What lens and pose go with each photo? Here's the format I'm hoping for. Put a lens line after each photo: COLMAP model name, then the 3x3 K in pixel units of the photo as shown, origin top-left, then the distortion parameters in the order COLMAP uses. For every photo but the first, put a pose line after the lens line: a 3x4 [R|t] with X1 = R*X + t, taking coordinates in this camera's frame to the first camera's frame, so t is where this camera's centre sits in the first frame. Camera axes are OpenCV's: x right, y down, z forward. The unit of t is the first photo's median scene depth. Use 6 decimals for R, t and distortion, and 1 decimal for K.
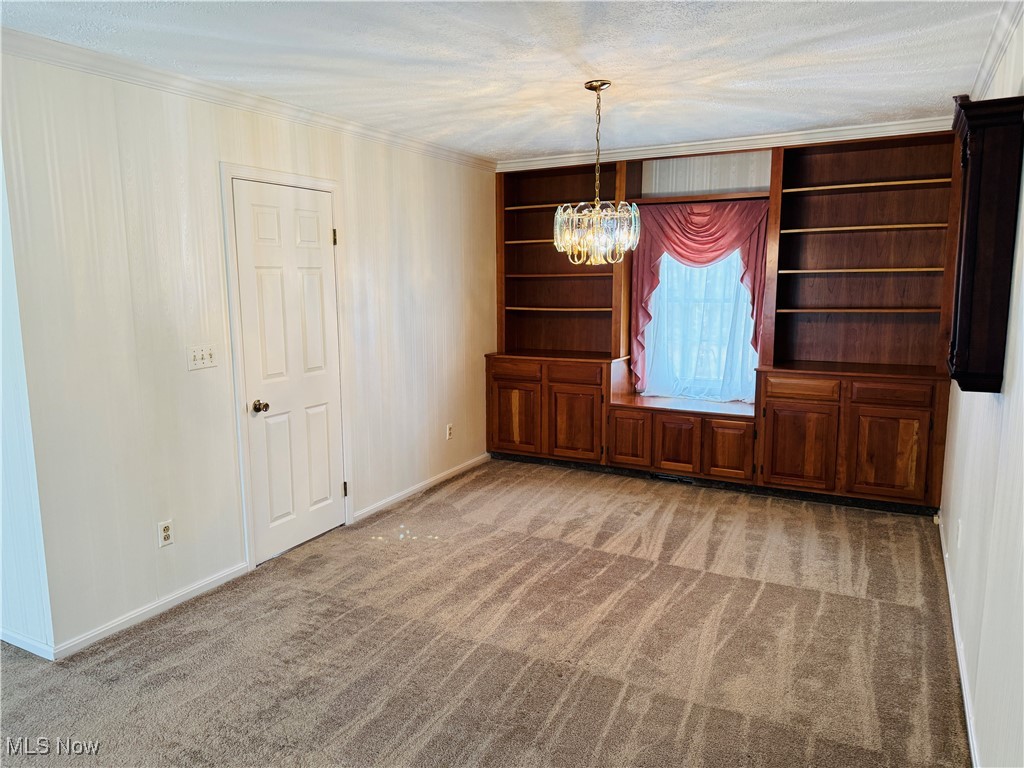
lens RADIAL K [[717.0, 0, 512.0], [0, 717.0, 384.0], [0, 0, 1]] dist [0.055596, -0.058108]
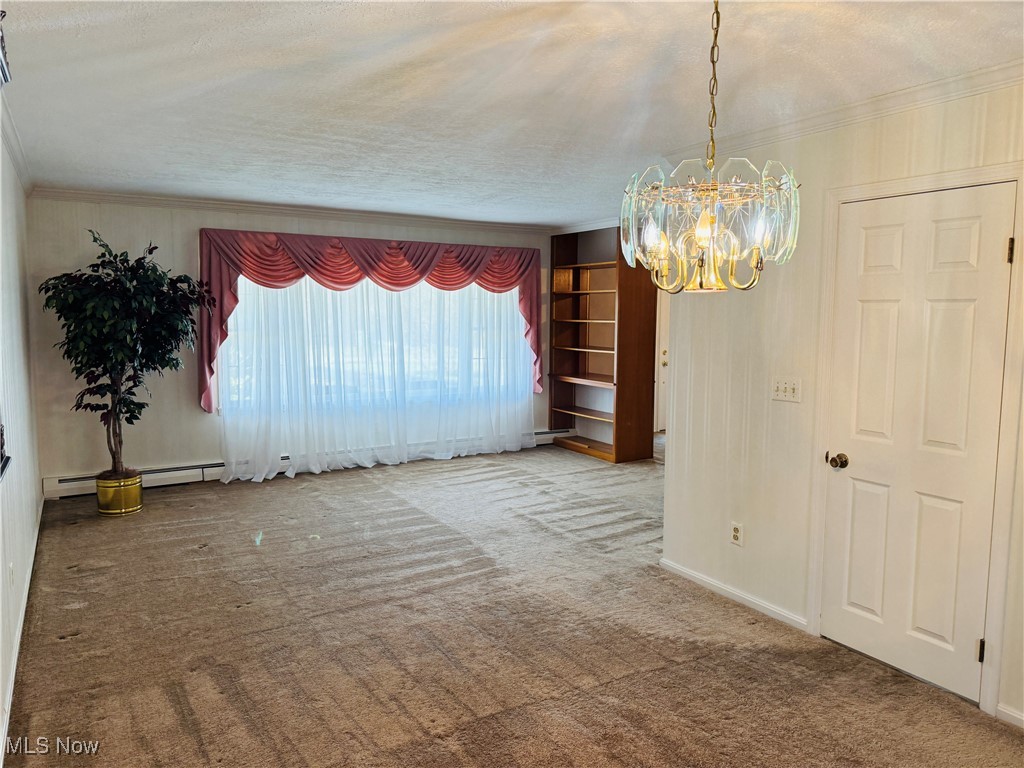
lens RADIAL K [[722.2, 0, 512.0], [0, 722.2, 384.0], [0, 0, 1]] dist [0.125667, -0.213741]
pose [[-0.514807, 0.093149, -0.852231, 0.597711], [-0.132046, 0.973602, 0.186180, -0.172388], [0.847076, 0.208380, -0.488917, 1.091860]]
